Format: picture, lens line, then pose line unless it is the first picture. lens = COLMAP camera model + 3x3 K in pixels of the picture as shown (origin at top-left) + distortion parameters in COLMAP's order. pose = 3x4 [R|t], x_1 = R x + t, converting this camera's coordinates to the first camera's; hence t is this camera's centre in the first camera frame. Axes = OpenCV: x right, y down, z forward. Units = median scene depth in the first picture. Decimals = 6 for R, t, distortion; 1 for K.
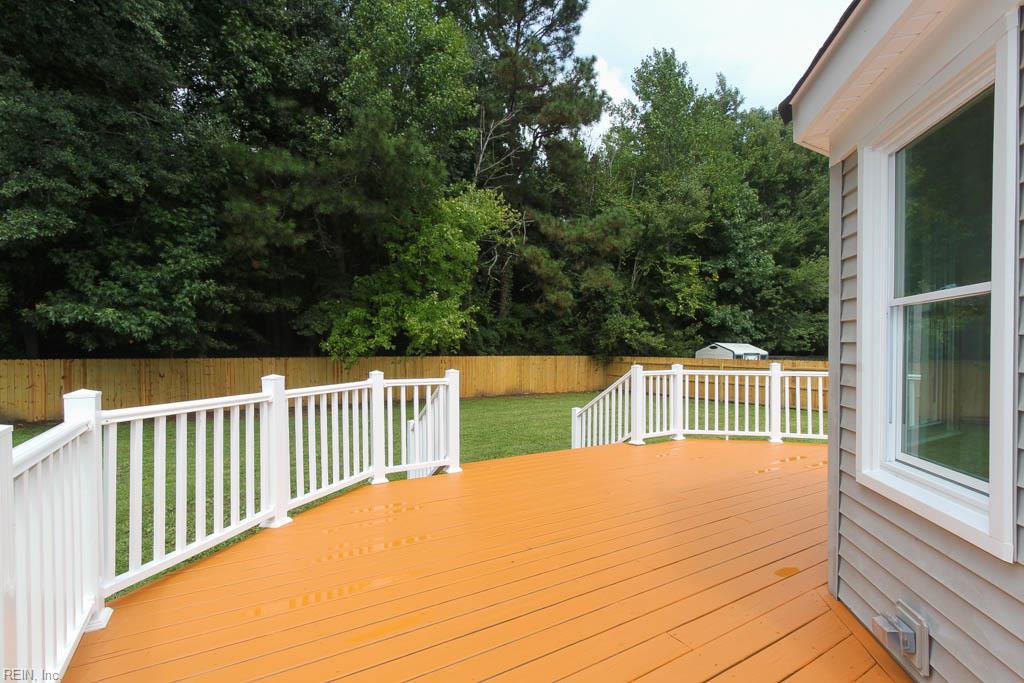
lens RADIAL K [[483.1, 0, 511.0], [0, 483.1, 345.4], [0, 0, 1]] dist [0.016288, -0.000293]
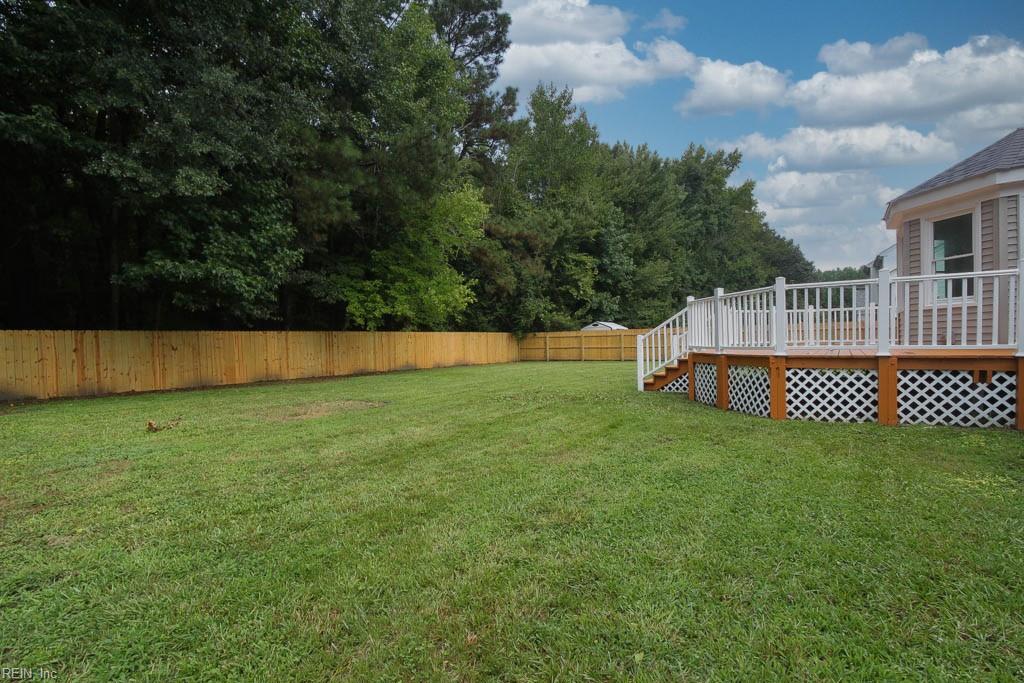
lens RADIAL K [[483.1, 0, 514.1], [0, 483.1, 338.5], [0, 0, 1]] dist [0.016288, -0.000293]
pose [[0.907582, -0.020991, 0.419349, -0.357722], [0.024180, 0.999705, -0.002291, 0.042387], [-0.419177, 0.012219, 0.907822, -0.102937]]
